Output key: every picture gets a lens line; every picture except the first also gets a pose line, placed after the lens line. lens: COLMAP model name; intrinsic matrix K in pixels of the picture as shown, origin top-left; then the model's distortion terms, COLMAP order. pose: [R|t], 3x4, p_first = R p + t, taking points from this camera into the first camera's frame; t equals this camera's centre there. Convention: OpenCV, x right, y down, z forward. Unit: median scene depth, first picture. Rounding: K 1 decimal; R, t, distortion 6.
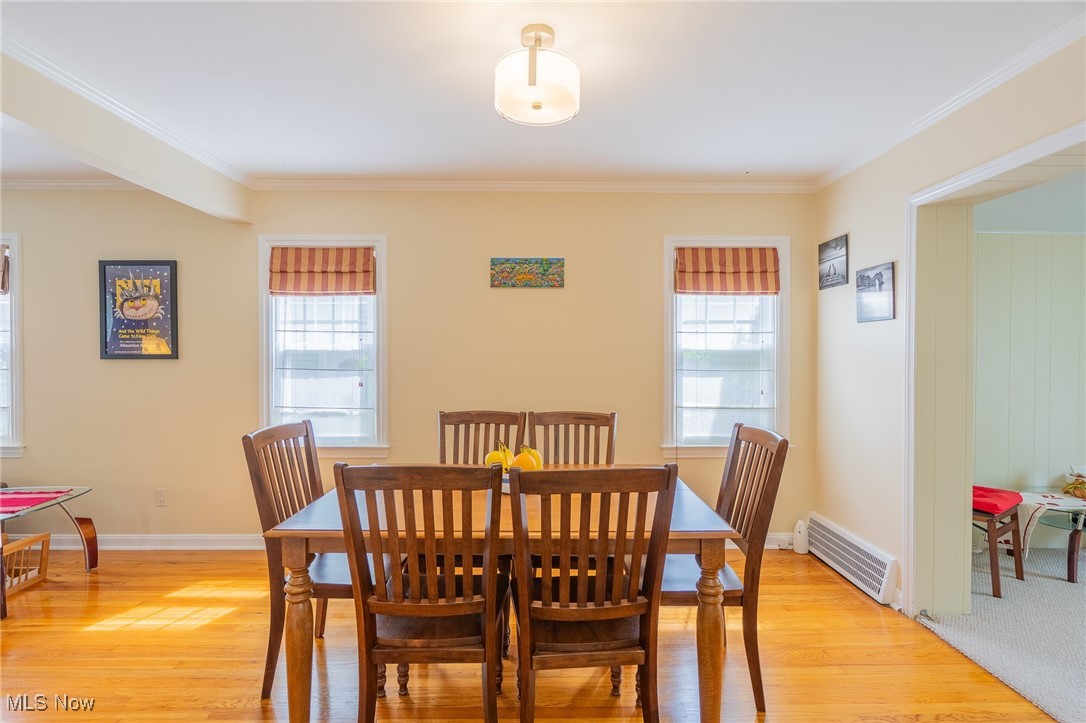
lens RADIAL K [[500.0, 0, 543.0], [0, 500.0, 361.5], [0, 0, 1]] dist [0.001499, 0.000370]
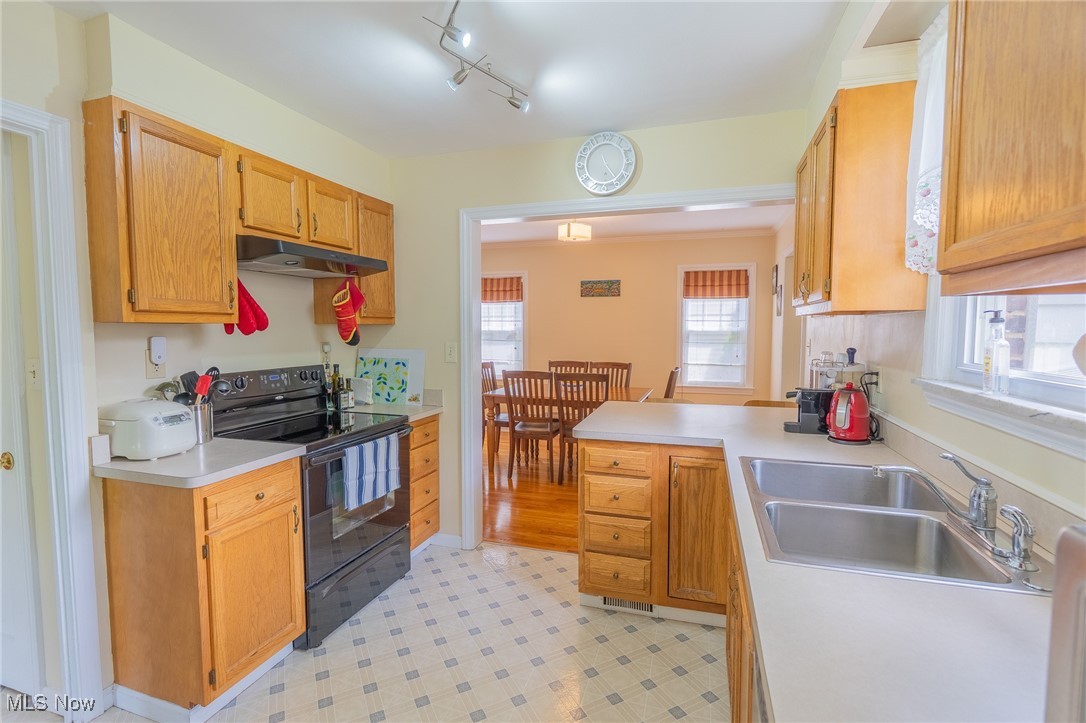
lens RADIAL K [[500.0, 0, 543.0], [0, 500.0, 361.5], [0, 0, 1]] dist [0.001499, 0.000370]
pose [[0.950582, 0.020708, -0.309782, 0.343476], [-0.003796, 0.998474, 0.055097, -0.010622], [0.310451, -0.051198, 0.949210, -0.819147]]
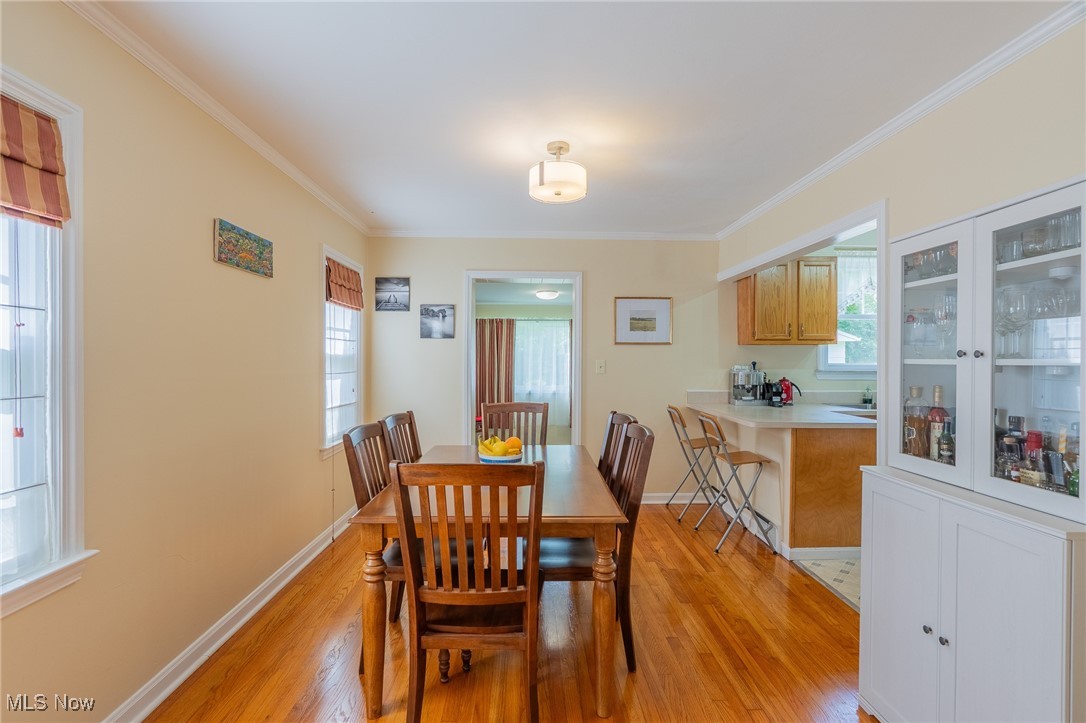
lens RADIAL K [[500.0, 0, 543.0], [0, 500.0, 361.5], [0, 0, 1]] dist [0.001499, 0.000370]
pose [[-0.018654, -0.007209, 0.999800, -0.799335], [0.007880, 0.999942, 0.007357, -0.012985], [-0.999795, 0.008016, -0.018596, 0.573960]]
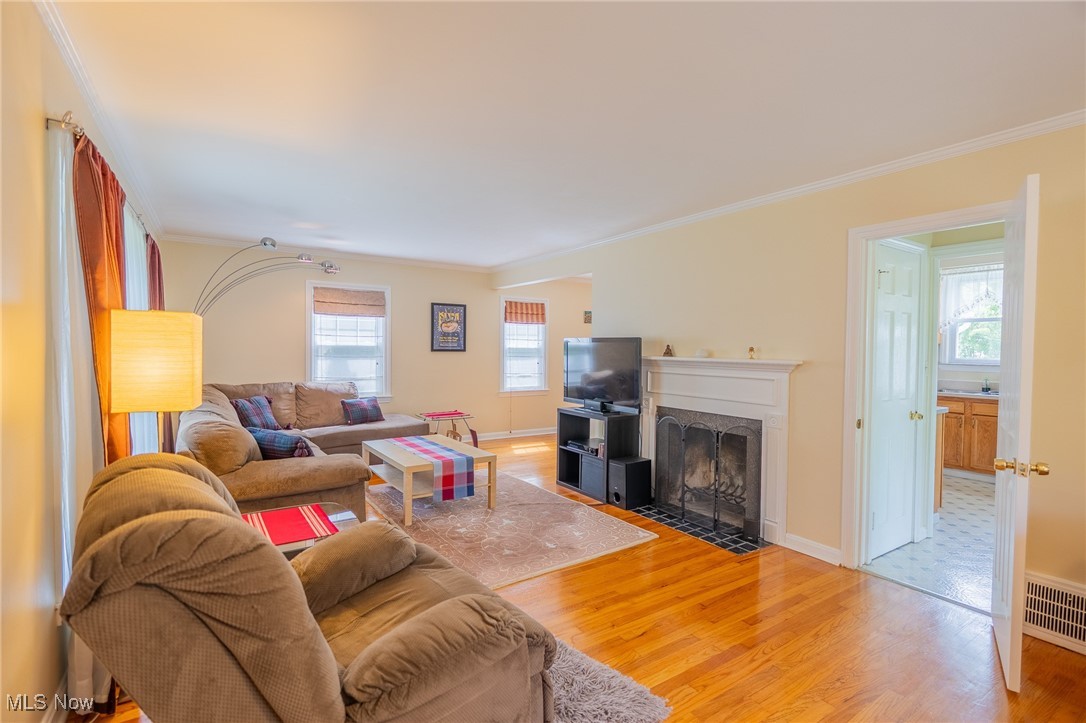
lens RADIAL K [[500.0, 0, 543.0], [0, 500.0, 361.5], [0, 0, 1]] dist [0.001499, 0.000370]
pose [[0.839018, -0.005014, 0.544081, -1.602779], [-0.004651, 0.999855, 0.016386, 0.000500], [-0.544084, -0.016278, 0.838873, -0.937723]]
